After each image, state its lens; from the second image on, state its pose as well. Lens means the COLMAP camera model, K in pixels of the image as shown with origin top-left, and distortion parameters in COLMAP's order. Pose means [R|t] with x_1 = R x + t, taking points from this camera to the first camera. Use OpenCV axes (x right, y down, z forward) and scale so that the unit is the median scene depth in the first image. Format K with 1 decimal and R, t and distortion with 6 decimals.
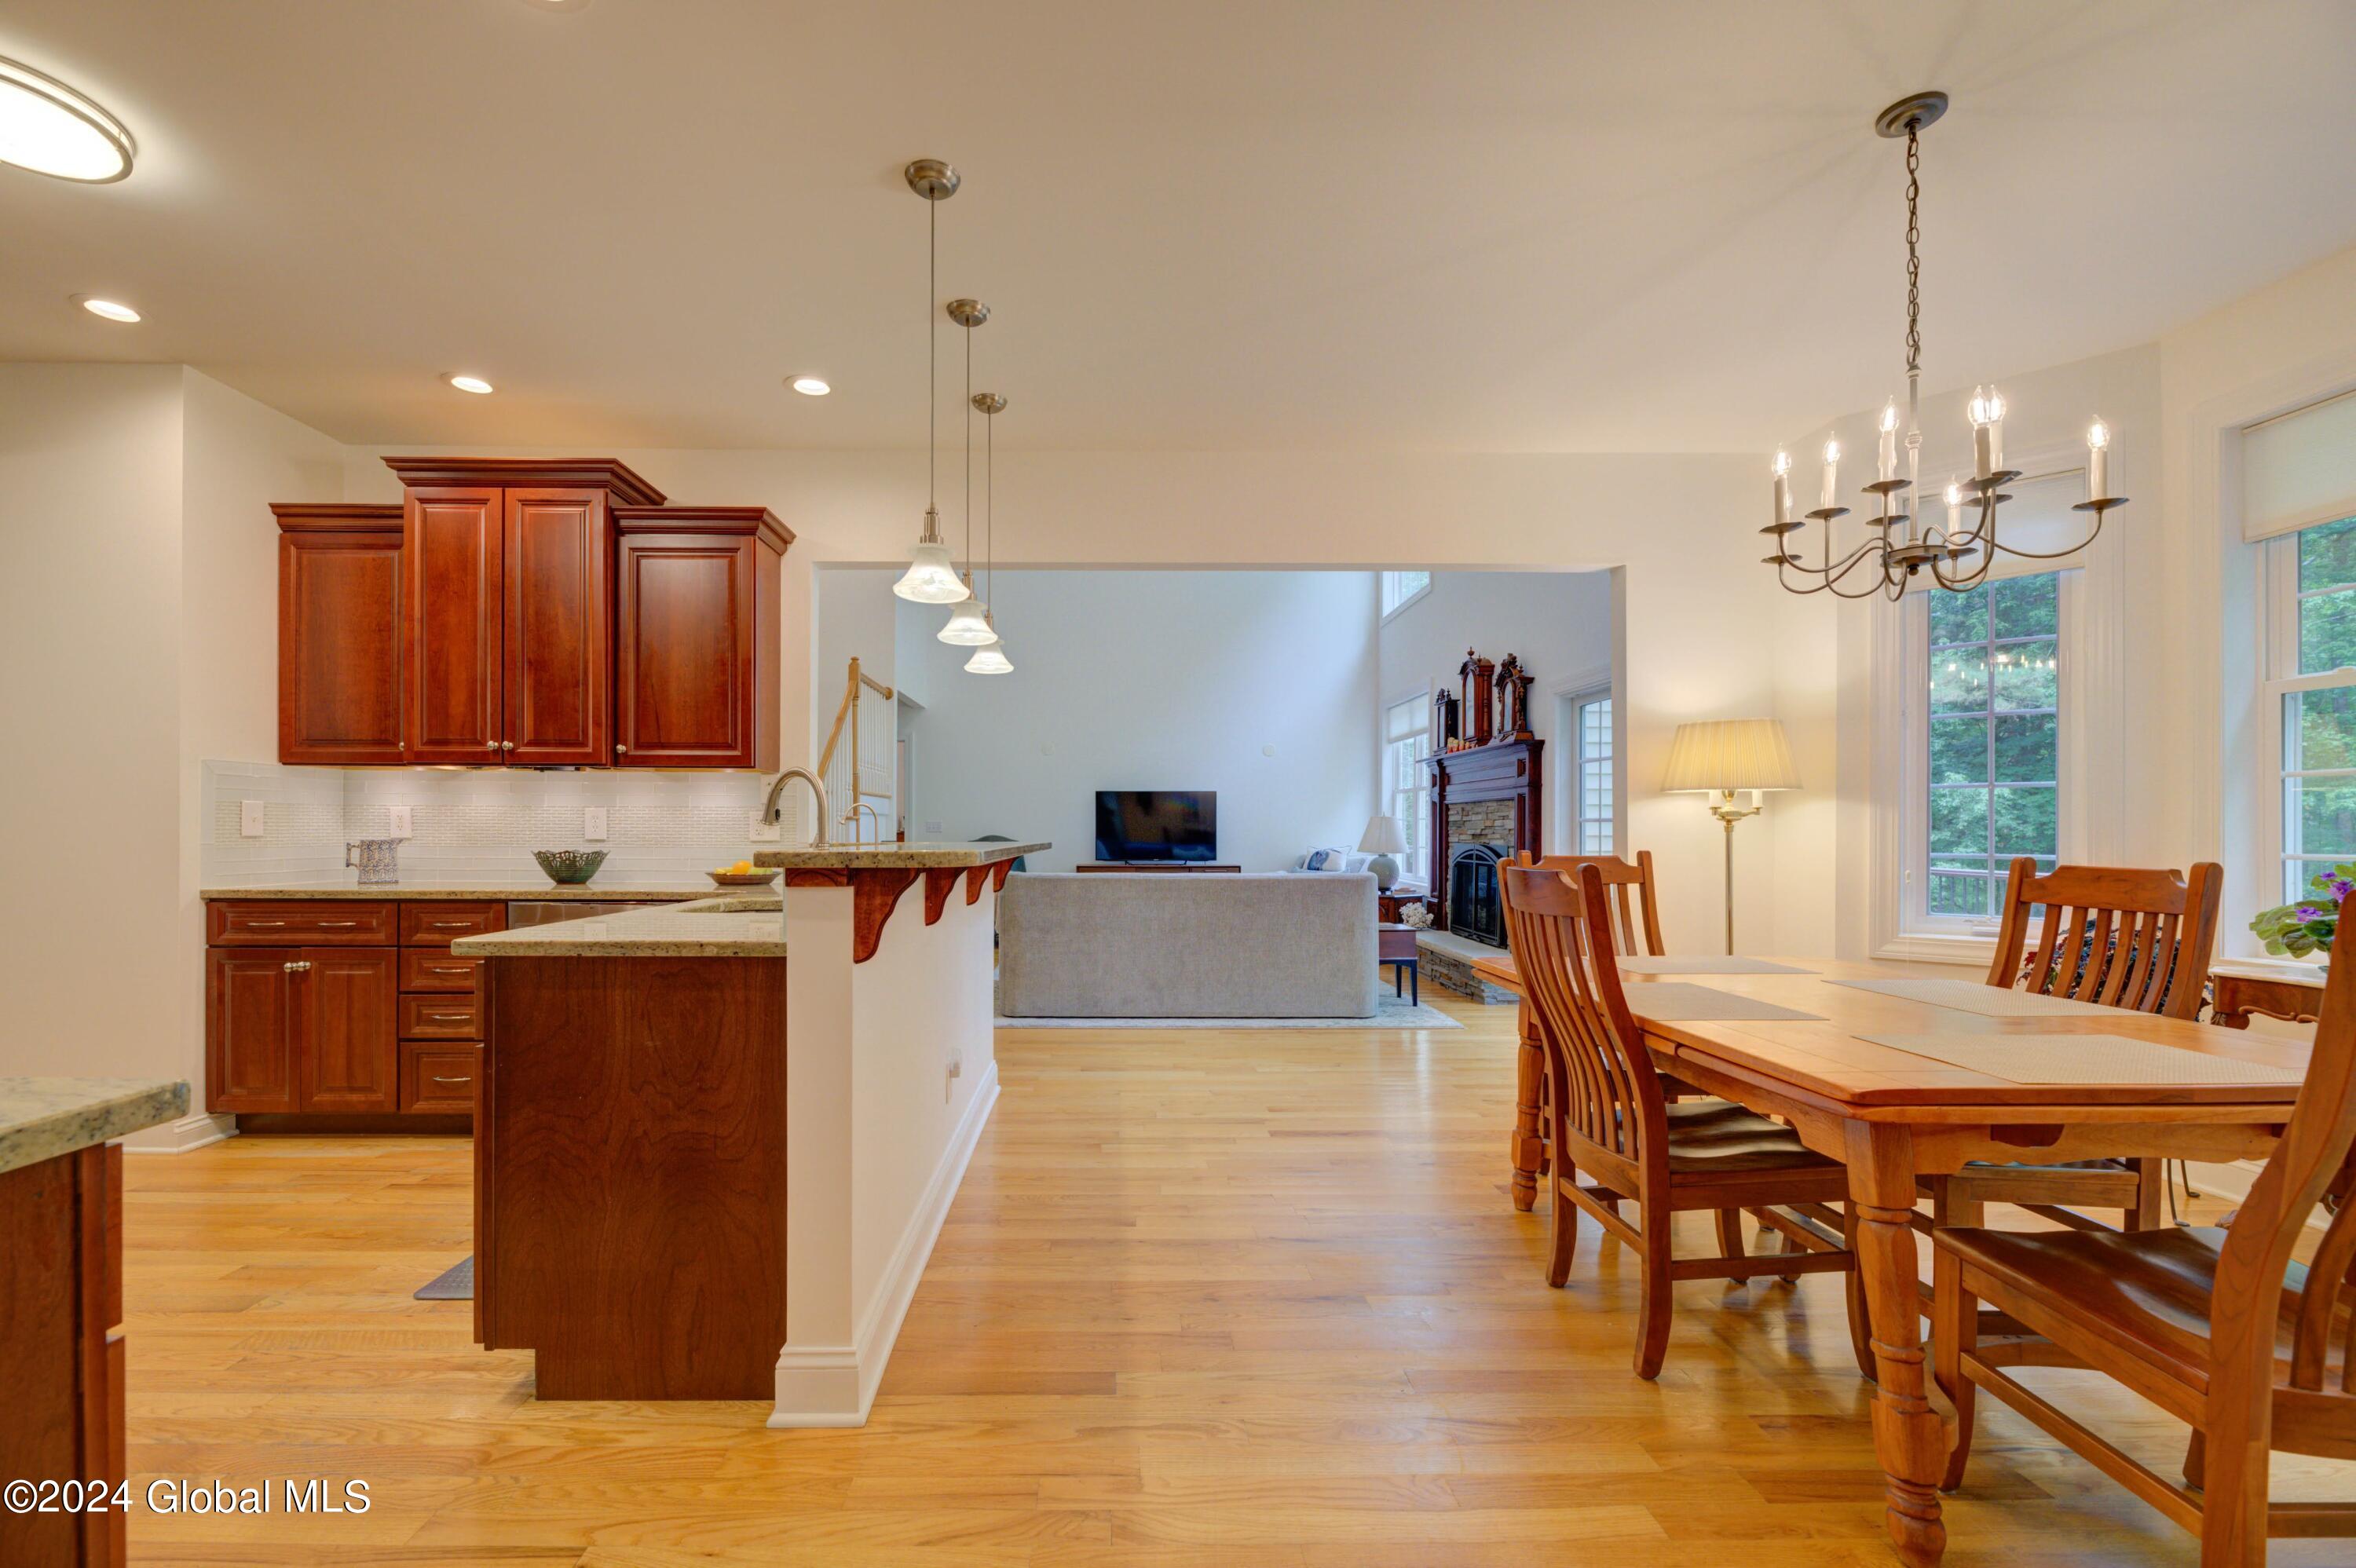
lens RADIAL K [[972.6, 0, 1109.0], [0, 972.6, 827.4], [0, 0, 1]] dist [0.000336, -0.003236]
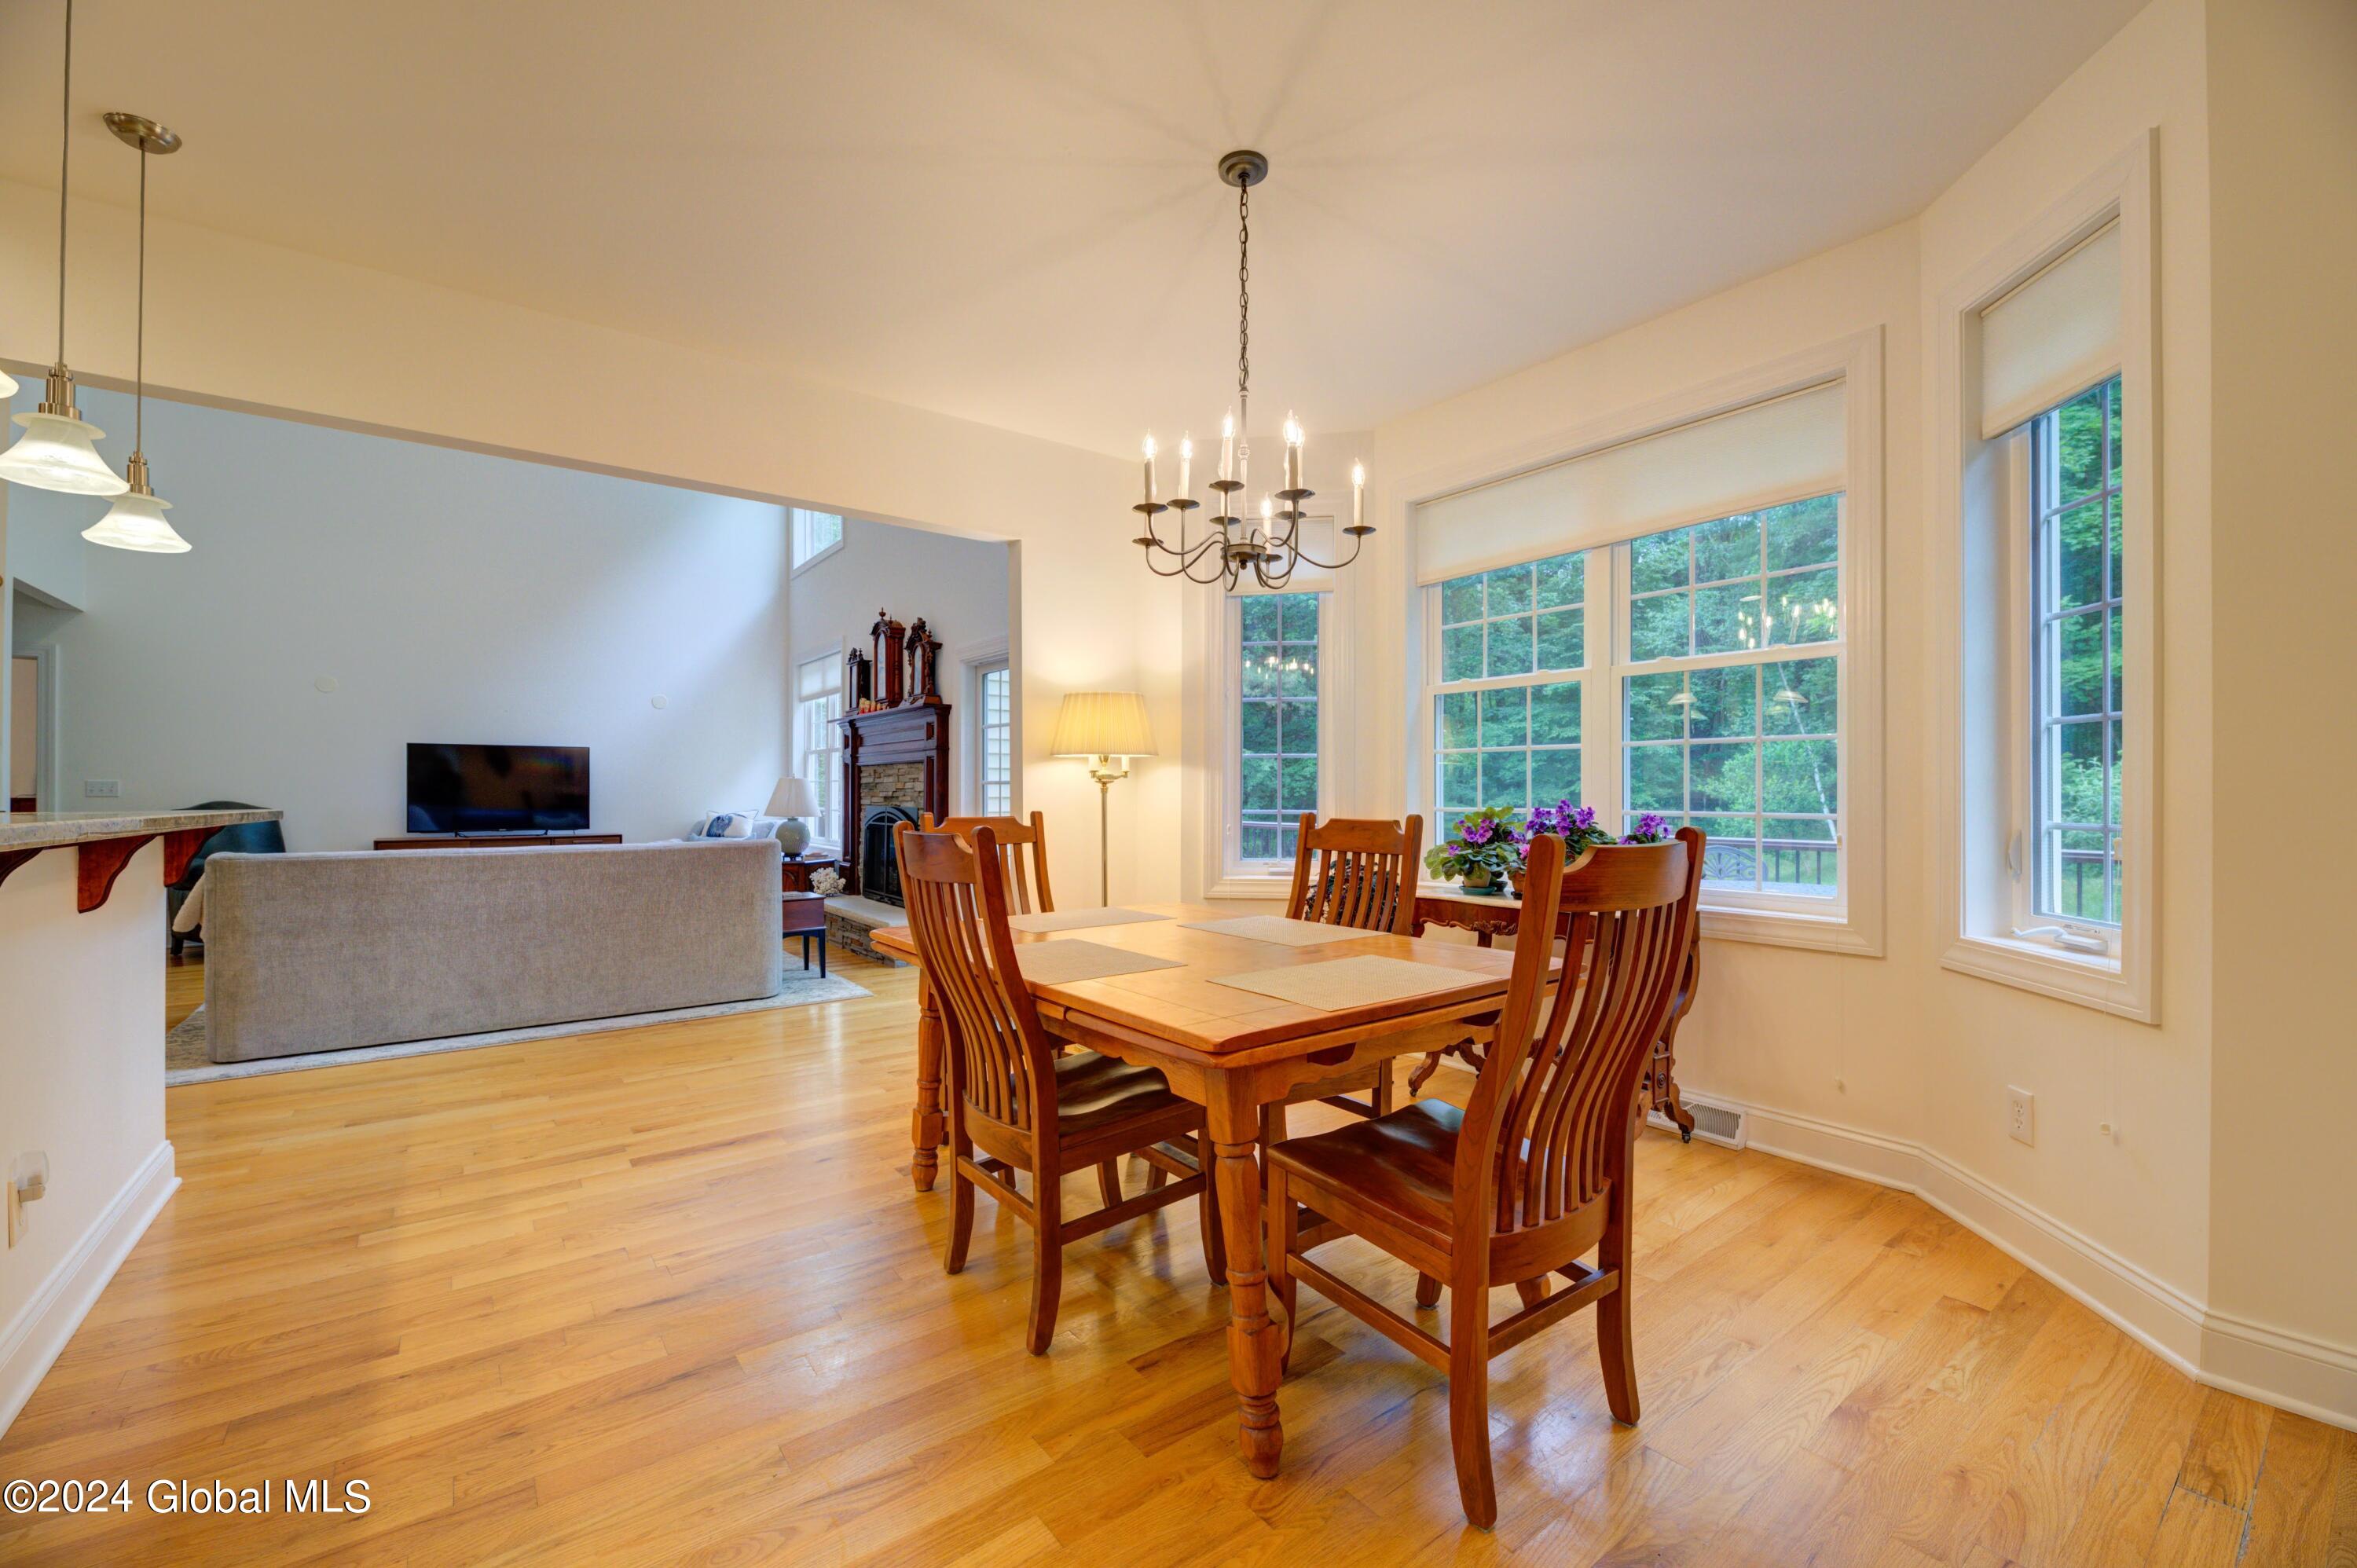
lens RADIAL K [[953.7, 0, 1175.9], [0, 953.7, 790.3], [0, 0, 1]] dist [-0.003145, -0.000327]
pose [[0.797620, -0.000232, 0.603160, 0.063468], [0.000371, 1.000000, -0.000107, 0.002363], [-0.603160, 0.000309, 0.797620, 0.113481]]
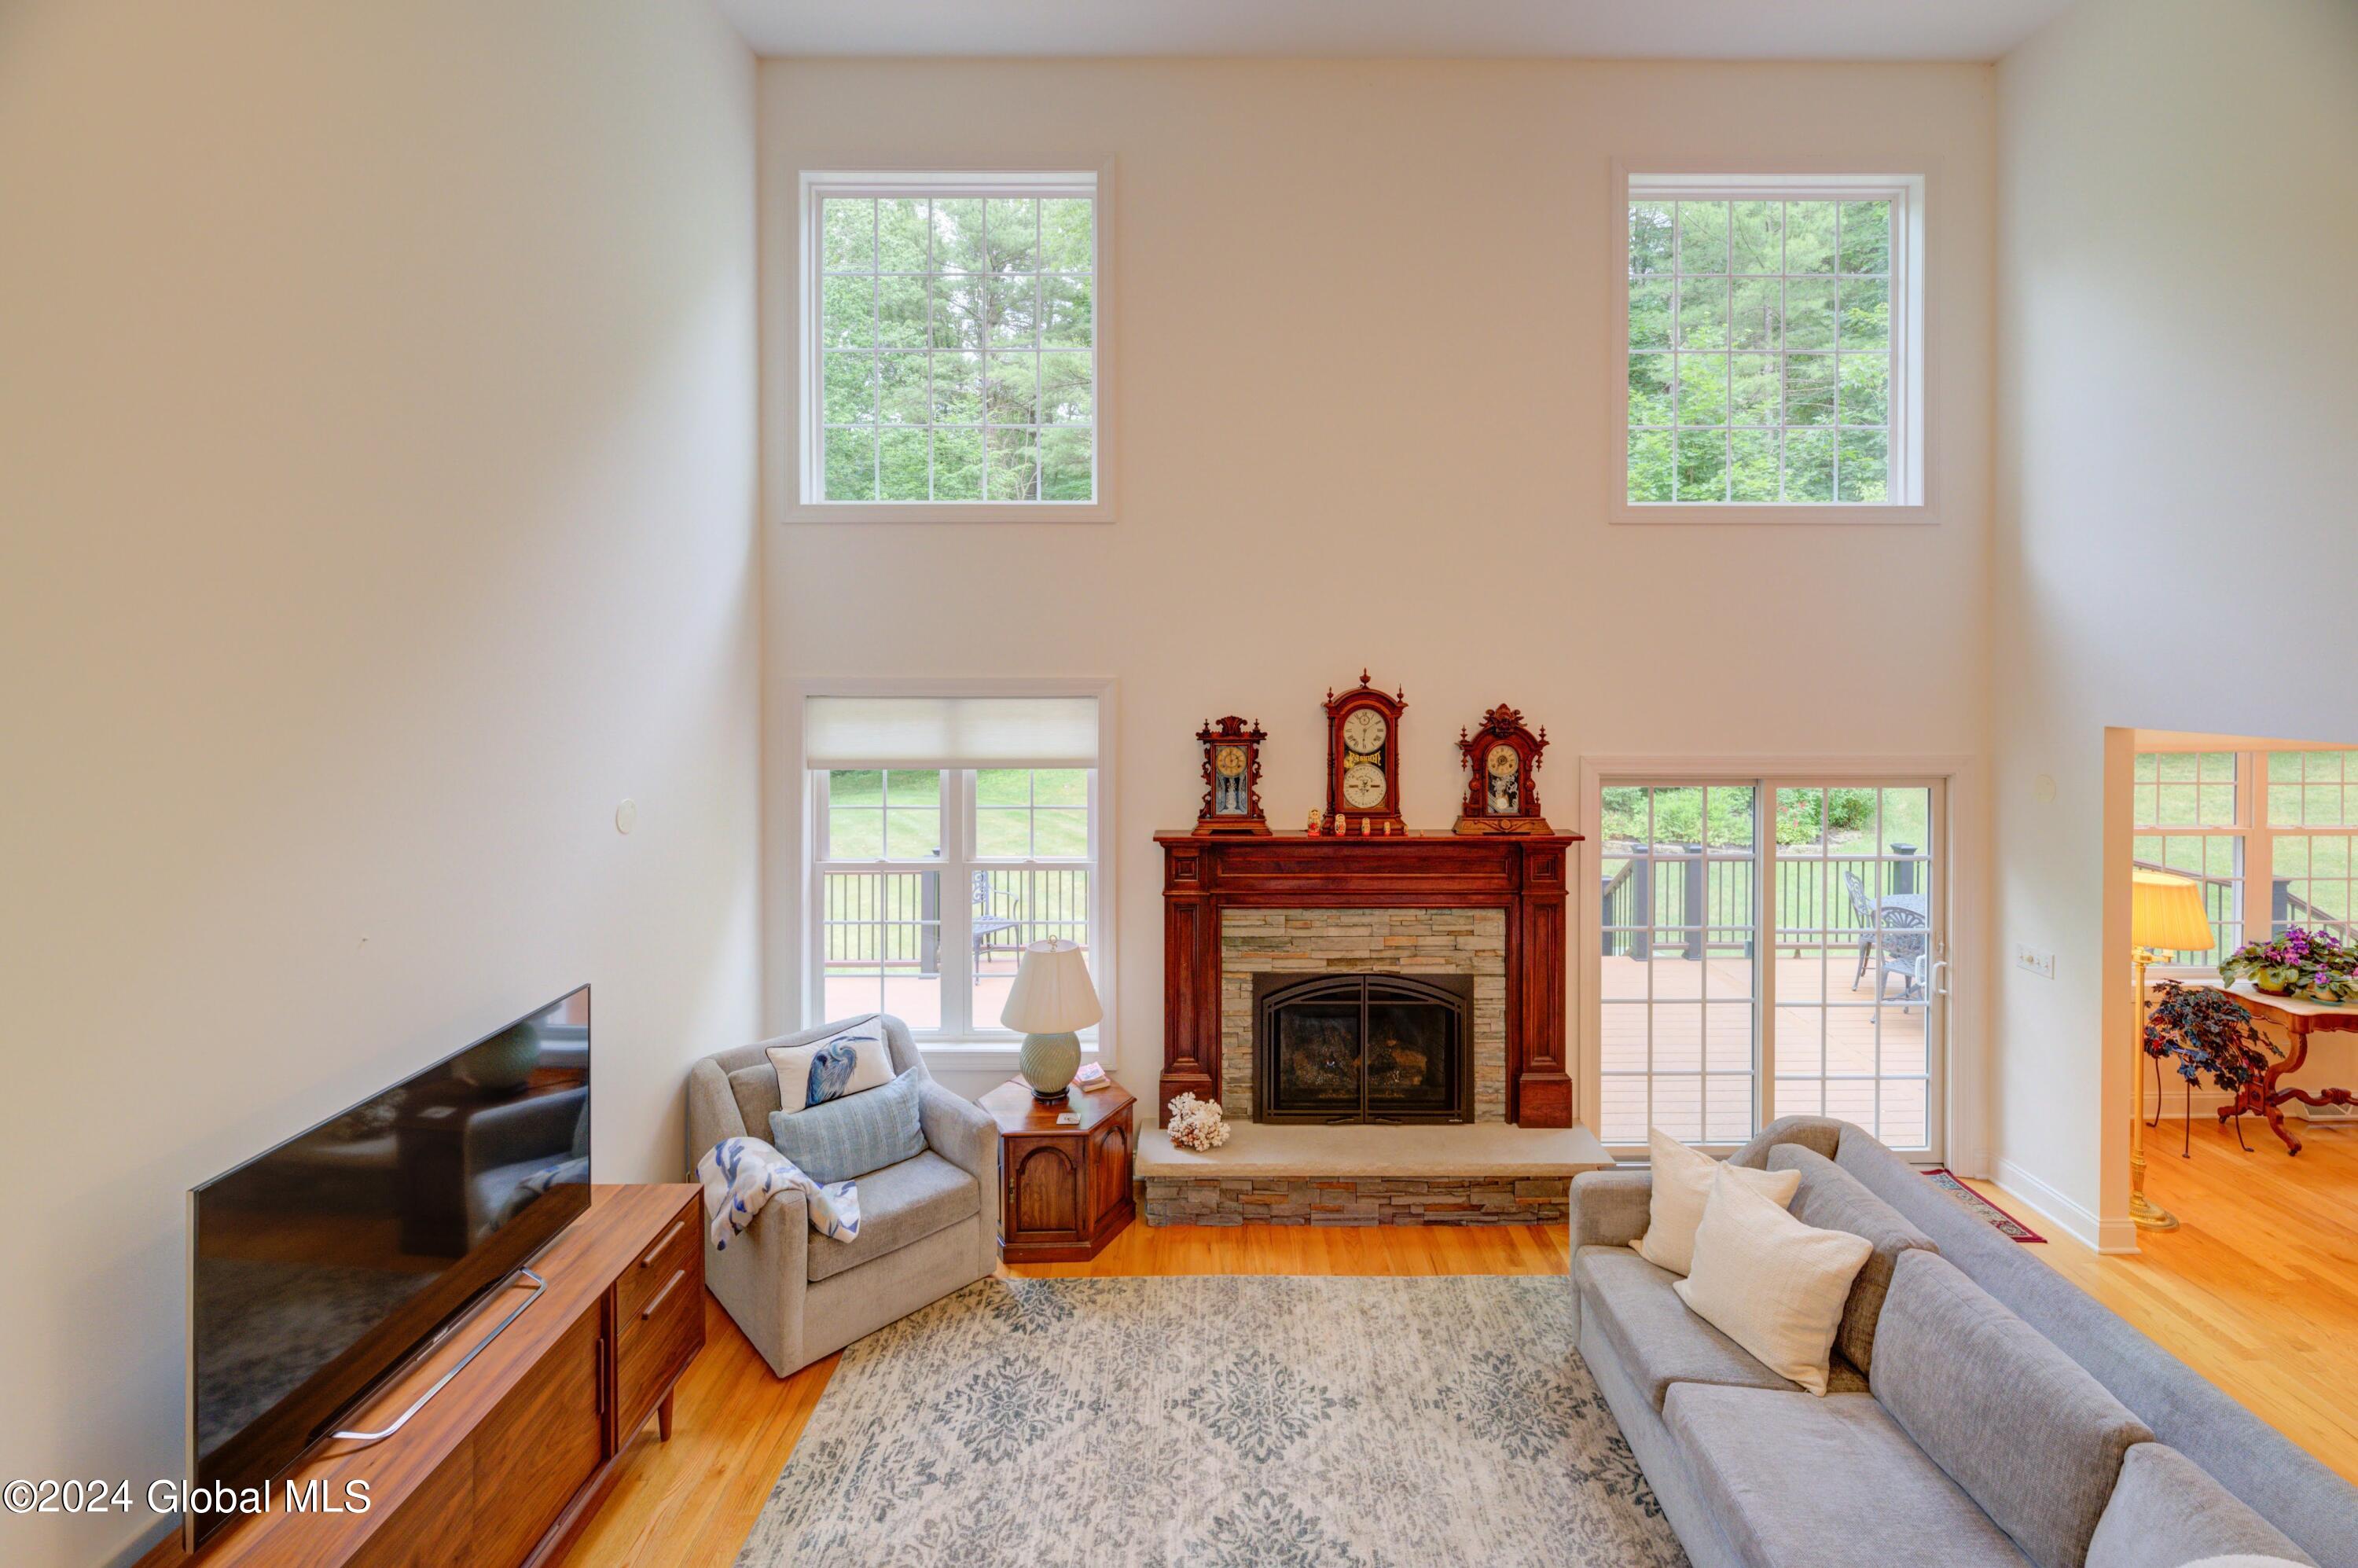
lens RADIAL K [[999.2, 0, 1173.2], [0, 999.2, 672.4], [0, 0, 1]] dist [0.000272, -0.000127]
pose [[-0.000554, -0.007833, 0.999969, -0.757797], [0.001837, 0.999968, 0.007834, -0.504655], [-0.999998, 0.001841, -0.000540, 3.012715]]
